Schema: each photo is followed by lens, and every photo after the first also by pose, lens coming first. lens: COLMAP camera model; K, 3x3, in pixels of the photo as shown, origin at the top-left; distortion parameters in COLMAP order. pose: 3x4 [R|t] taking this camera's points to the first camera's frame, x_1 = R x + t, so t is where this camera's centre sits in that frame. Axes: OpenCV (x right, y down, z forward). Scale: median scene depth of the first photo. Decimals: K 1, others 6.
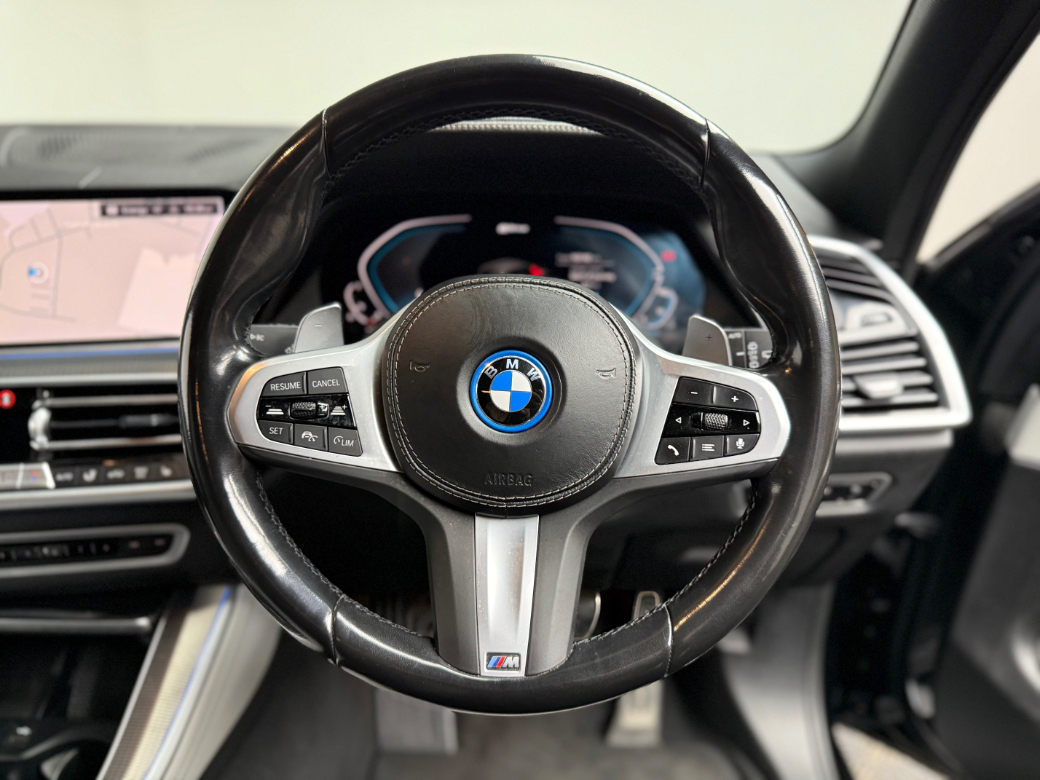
lens RADIAL K [[733.4, 0, 522.9], [0, 733.4, 341.7], [0, 0, 1]] dist [0.052693, -0.002759]
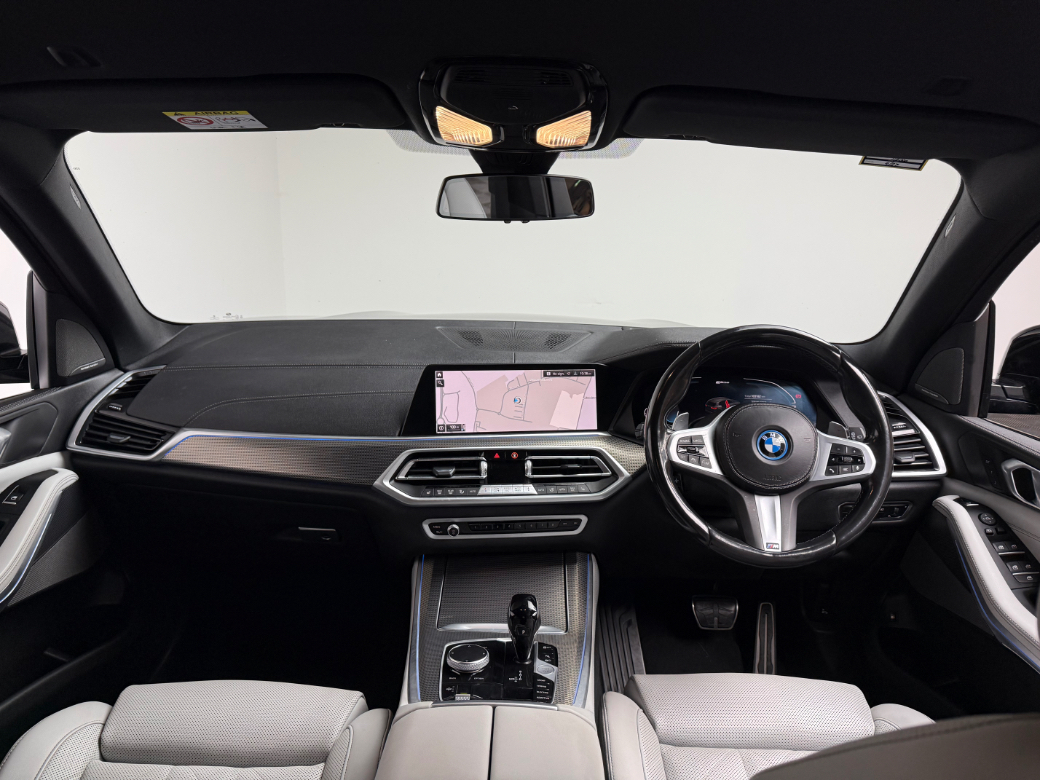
lens RADIAL K [[707.4, 0, 522.1], [0, 707.4, 372.6], [0, 0, 1]] dist [0.055594, -0.120537]
pose [[0.999378, 0.027778, -0.021738, -0.850284], [-0.031112, 0.984566, -0.172226, 0.271821], [0.016618, 0.172795, 0.984818, -1.578530]]
